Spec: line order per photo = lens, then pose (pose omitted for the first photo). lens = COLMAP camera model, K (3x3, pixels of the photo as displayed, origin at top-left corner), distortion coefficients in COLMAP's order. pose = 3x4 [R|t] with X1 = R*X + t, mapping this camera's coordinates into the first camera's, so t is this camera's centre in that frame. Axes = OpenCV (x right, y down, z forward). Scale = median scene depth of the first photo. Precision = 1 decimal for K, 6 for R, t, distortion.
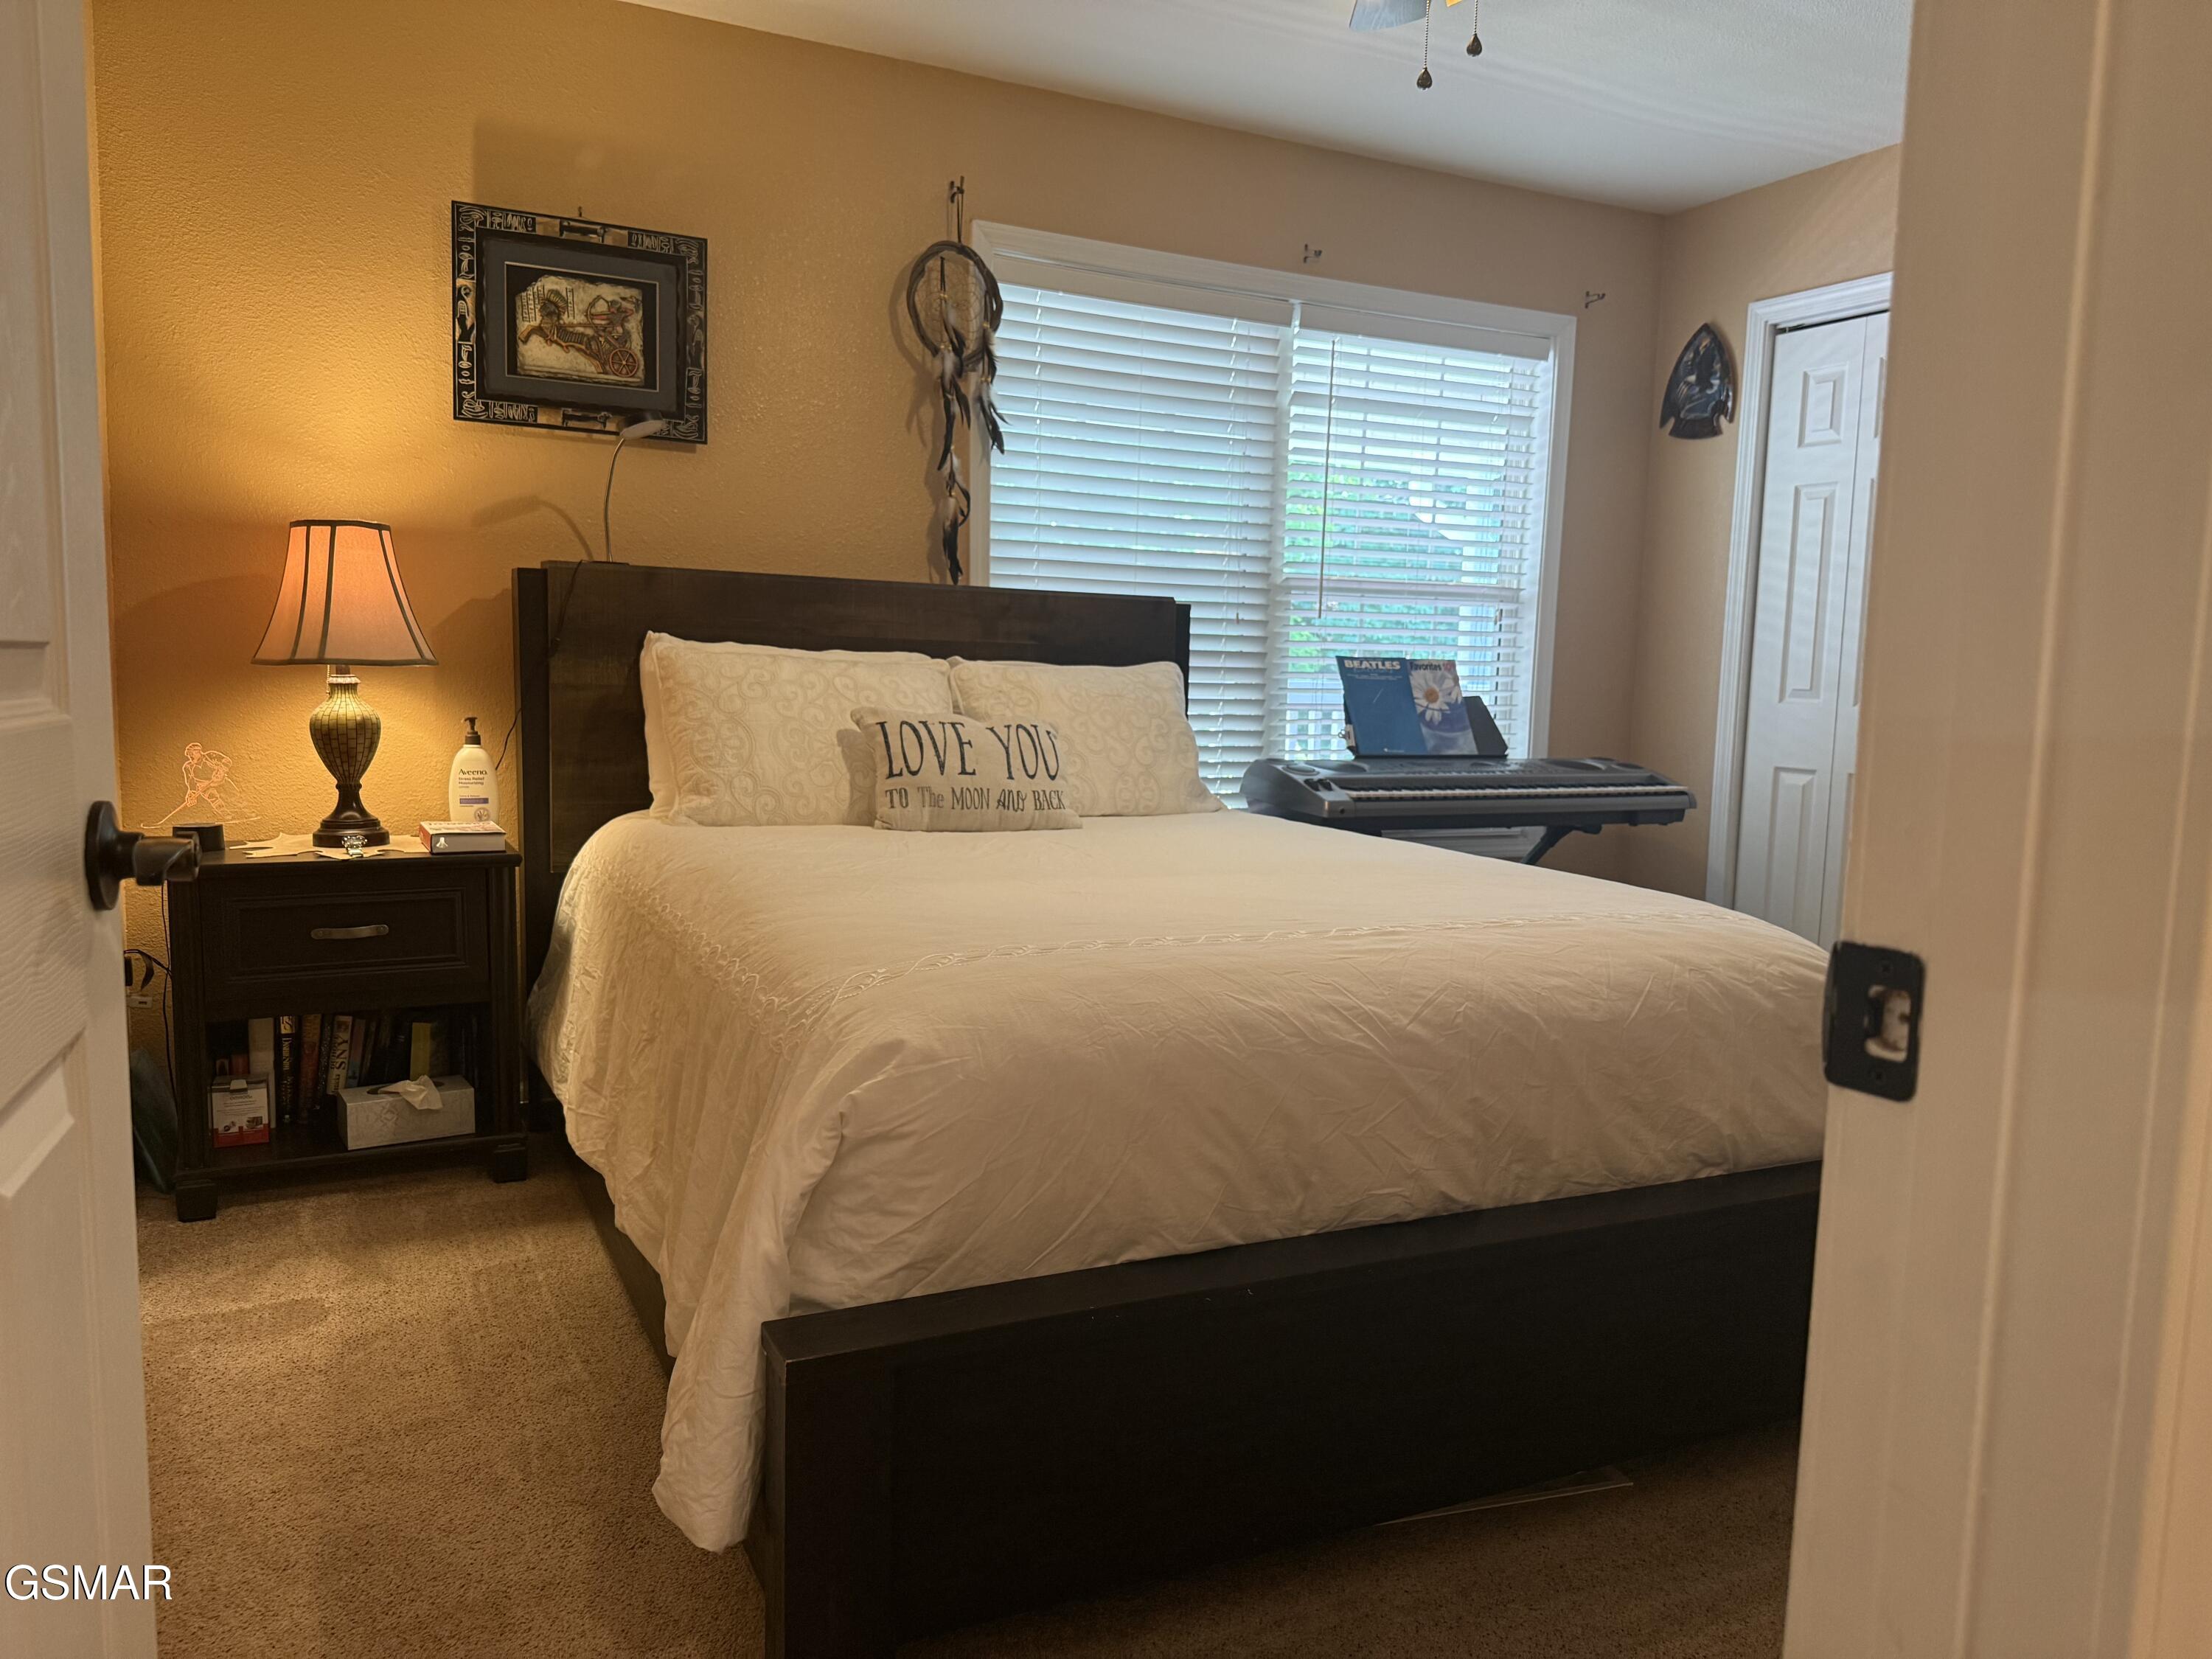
lens RADIAL K [[1550.5, 0, 1104.2], [0, 1550.5, 826.4], [0, 0, 1]] dist [0.013986, -0.005658]
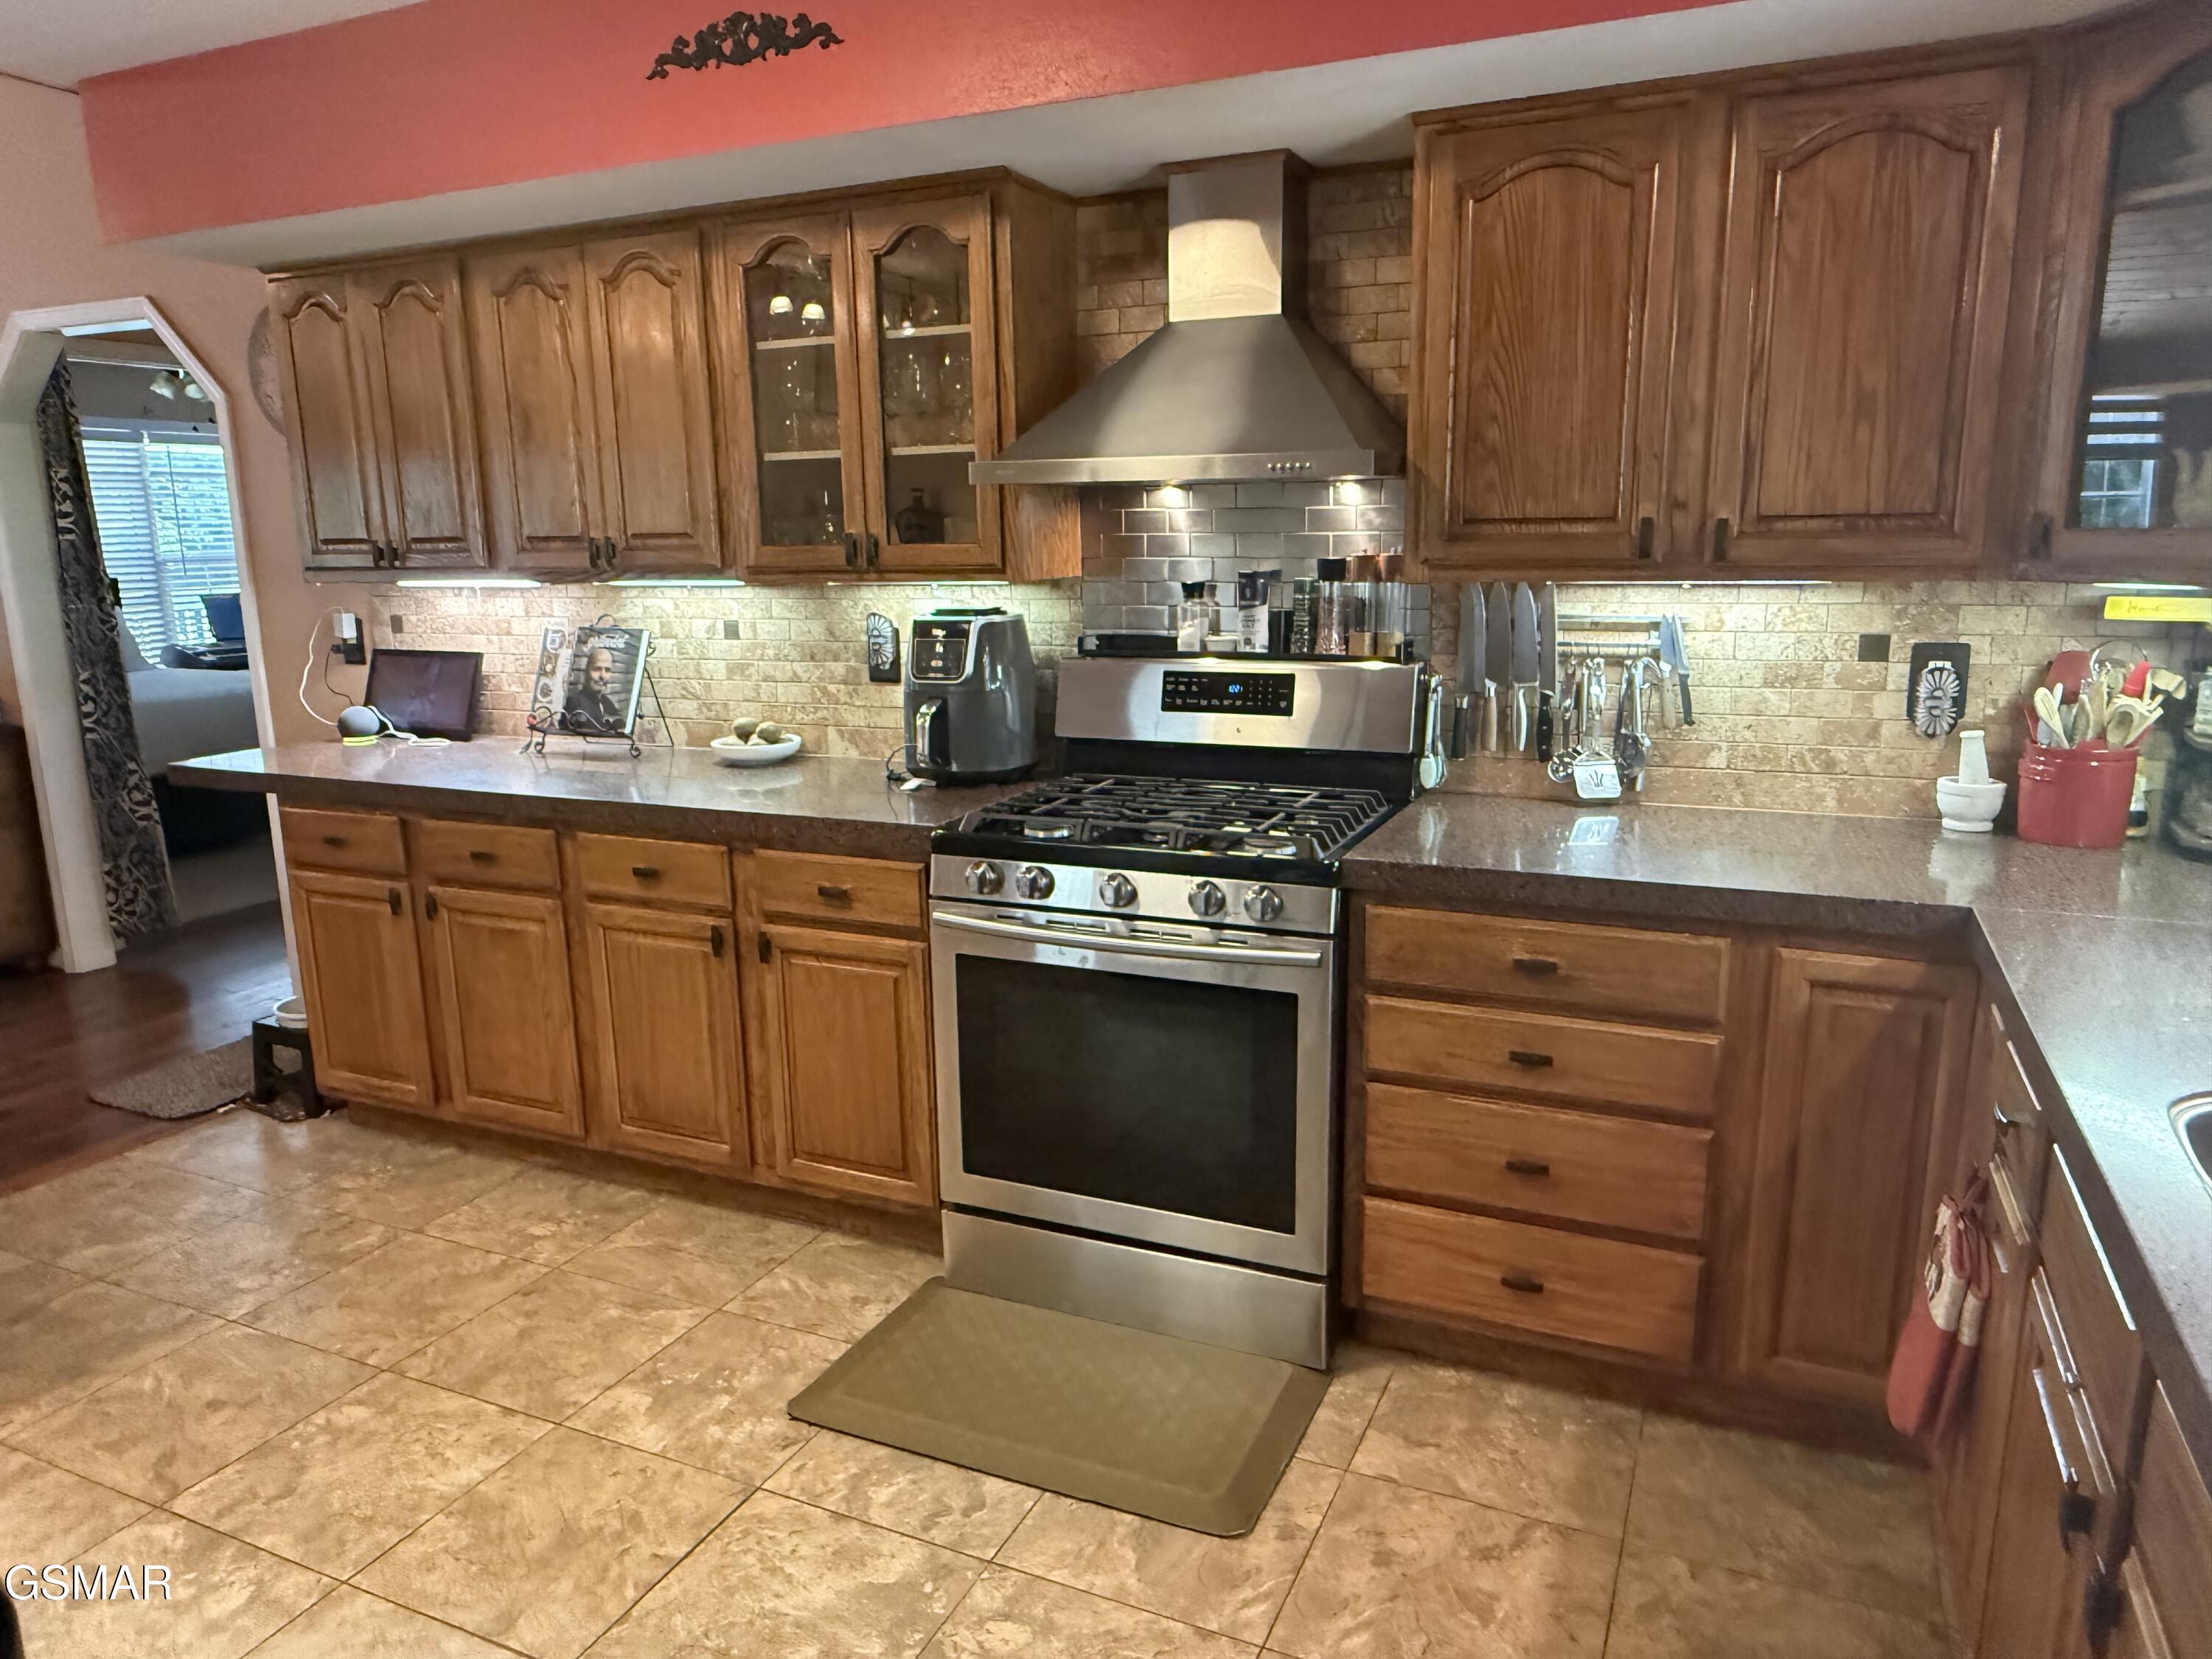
lens RADIAL K [[1475.0, 0, 1112.8], [0, 1475.0, 839.7], [0, 0, 1]] dist [-0.011704, 0.006796]
pose [[0.772205, -0.175509, 0.610652, -0.180304], [0.111148, 0.983586, 0.142141, 0.078269], [-0.625576, -0.041889, 0.779038, -1.432183]]
